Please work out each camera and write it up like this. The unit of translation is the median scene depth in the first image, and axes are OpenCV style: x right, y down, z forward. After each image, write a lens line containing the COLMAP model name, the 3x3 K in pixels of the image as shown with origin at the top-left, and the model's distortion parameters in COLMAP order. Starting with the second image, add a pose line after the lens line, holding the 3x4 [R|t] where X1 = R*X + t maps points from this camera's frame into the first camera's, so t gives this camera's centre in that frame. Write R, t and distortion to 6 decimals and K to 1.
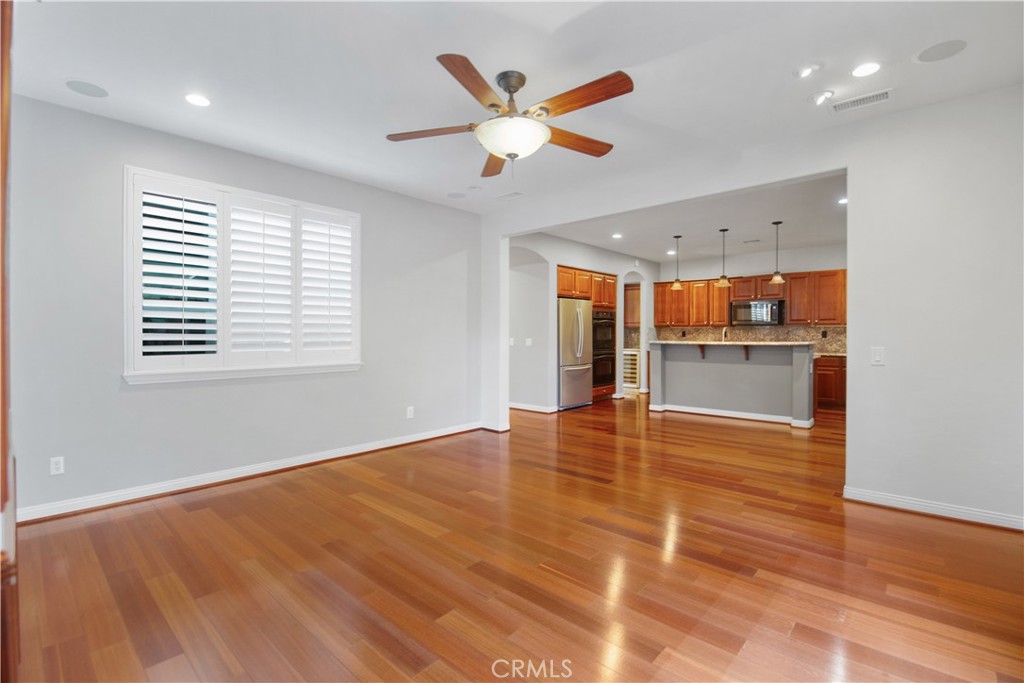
lens RADIAL K [[460.4, 0, 512.0], [0, 460.4, 341.5], [0, 0, 1]] dist [-0.046751, 0.000302]
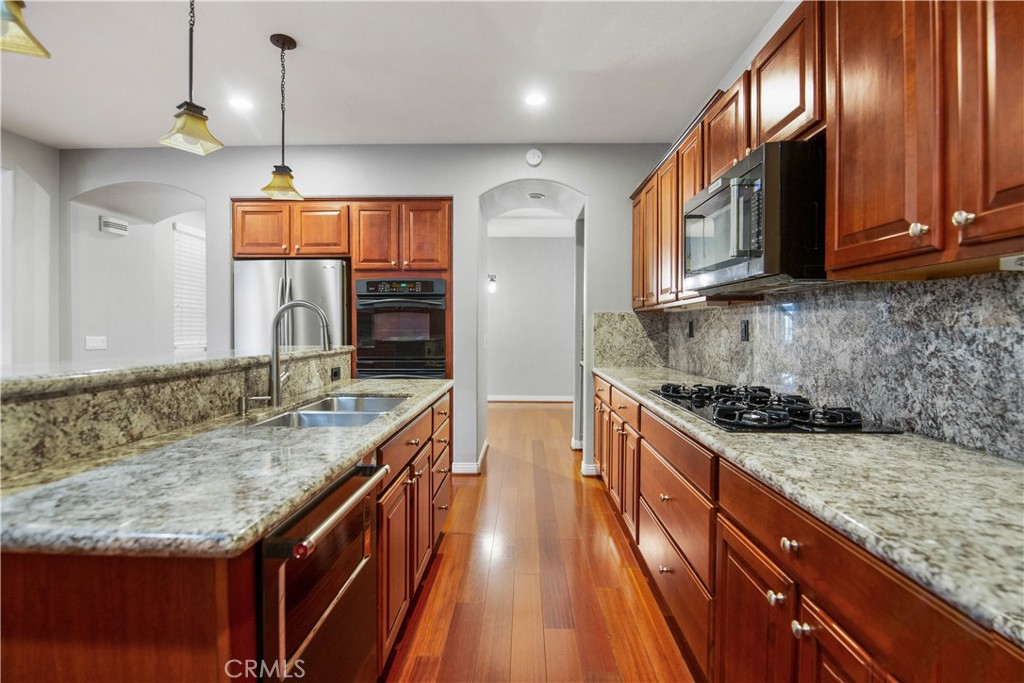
lens RADIAL K [[457.2, 0, 512.9], [0, 457.2, 334.3], [0, 0, 1]] dist [0.008055, -0.010220]
pose [[0.662939, 0.009669, -0.748611, 0.650297], [-0.012741, 0.999918, 0.001631, -0.014063], [0.748565, 0.008456, 0.663007, 0.815967]]
